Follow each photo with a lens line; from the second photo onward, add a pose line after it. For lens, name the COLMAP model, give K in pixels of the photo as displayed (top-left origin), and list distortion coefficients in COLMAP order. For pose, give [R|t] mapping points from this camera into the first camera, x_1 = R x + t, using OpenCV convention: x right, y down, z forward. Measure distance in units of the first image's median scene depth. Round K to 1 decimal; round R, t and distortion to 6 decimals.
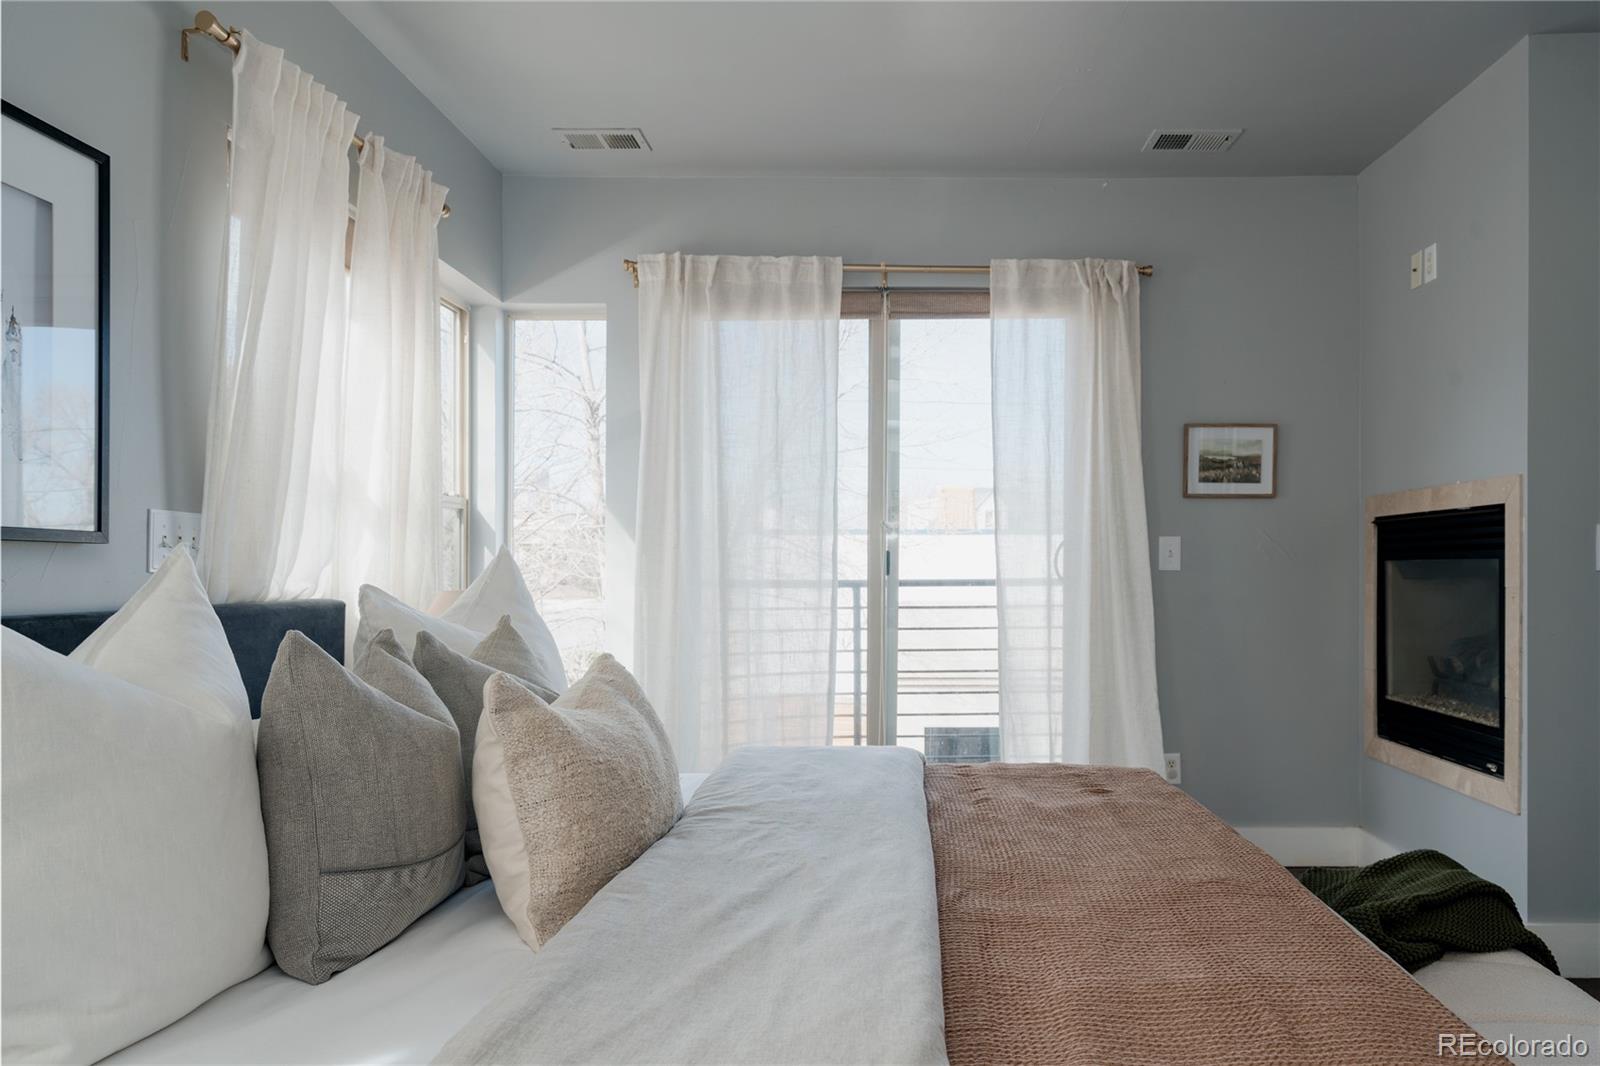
lens RADIAL K [[1130.3, 0, 840.6], [0, 1130.3, 530.6], [0, 0, 1]] dist [0.001179, -0.001607]
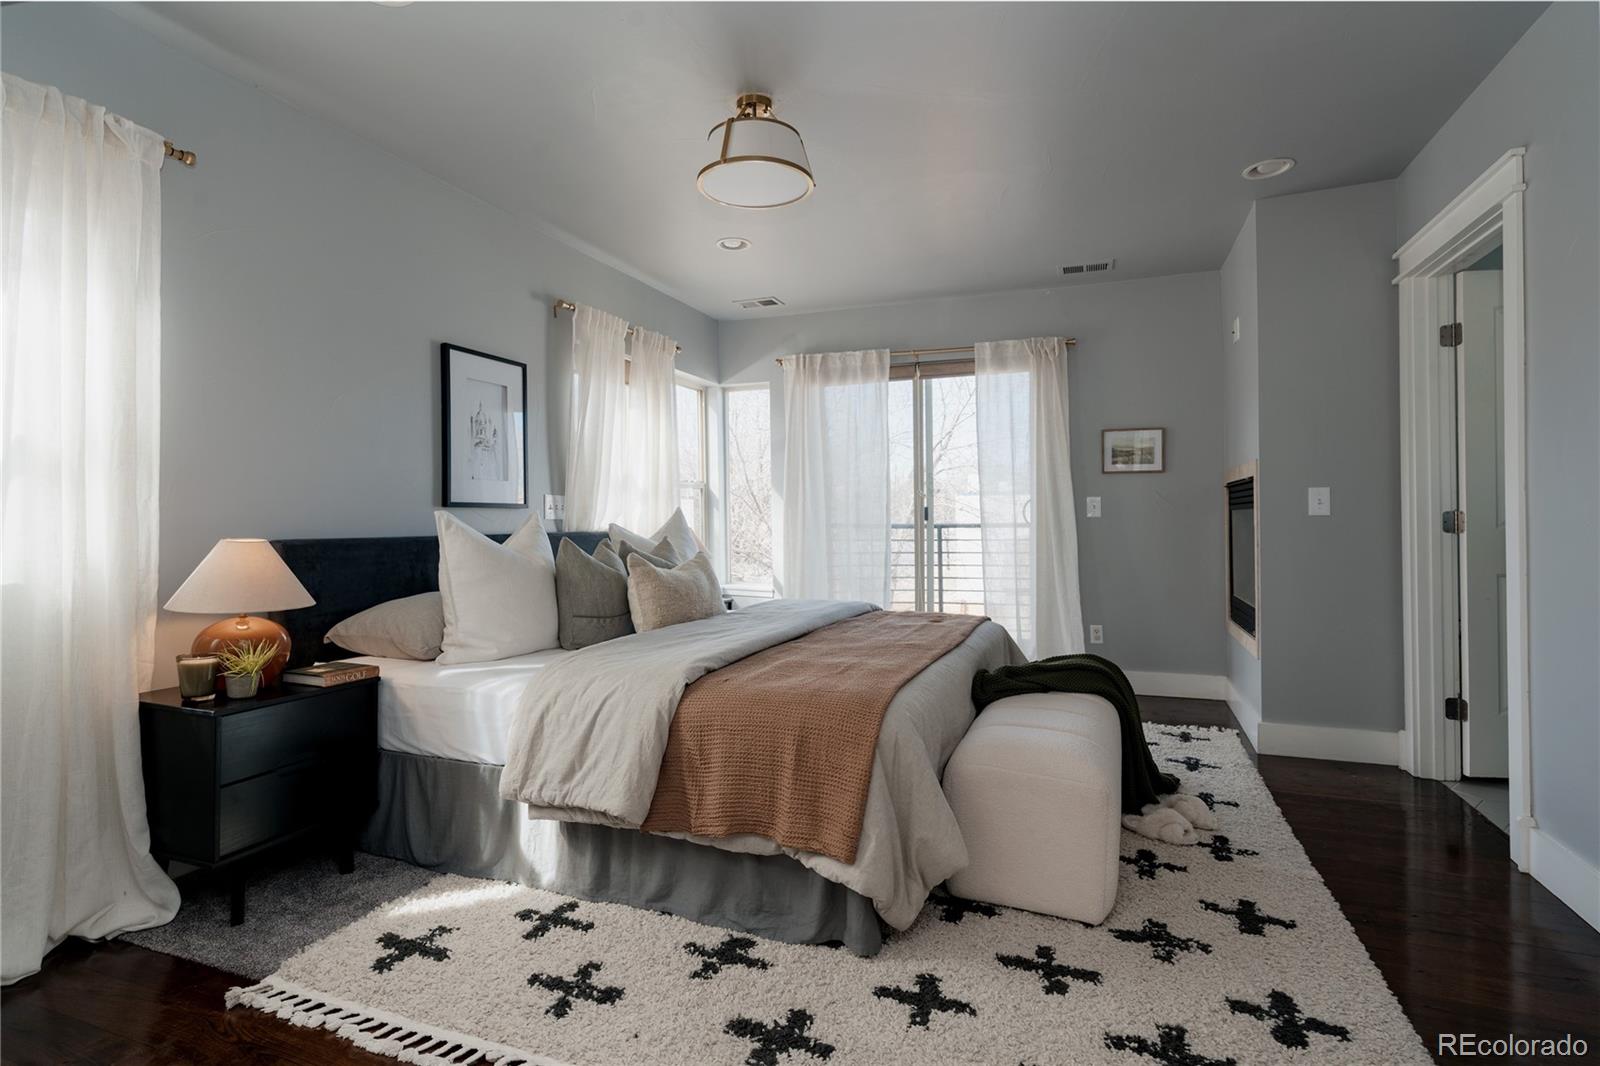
lens RADIAL K [[796.6, 0, 798.0], [0, 796.6, 493.9], [0, 0, 1]] dist [-0.001075, -0.000060]
pose [[0.948093, -0.015114, -0.317634, 0.271883], [0.015539, 0.999879, -0.001193, -0.005327], [0.317613, -0.003805, 0.948213, -0.285624]]
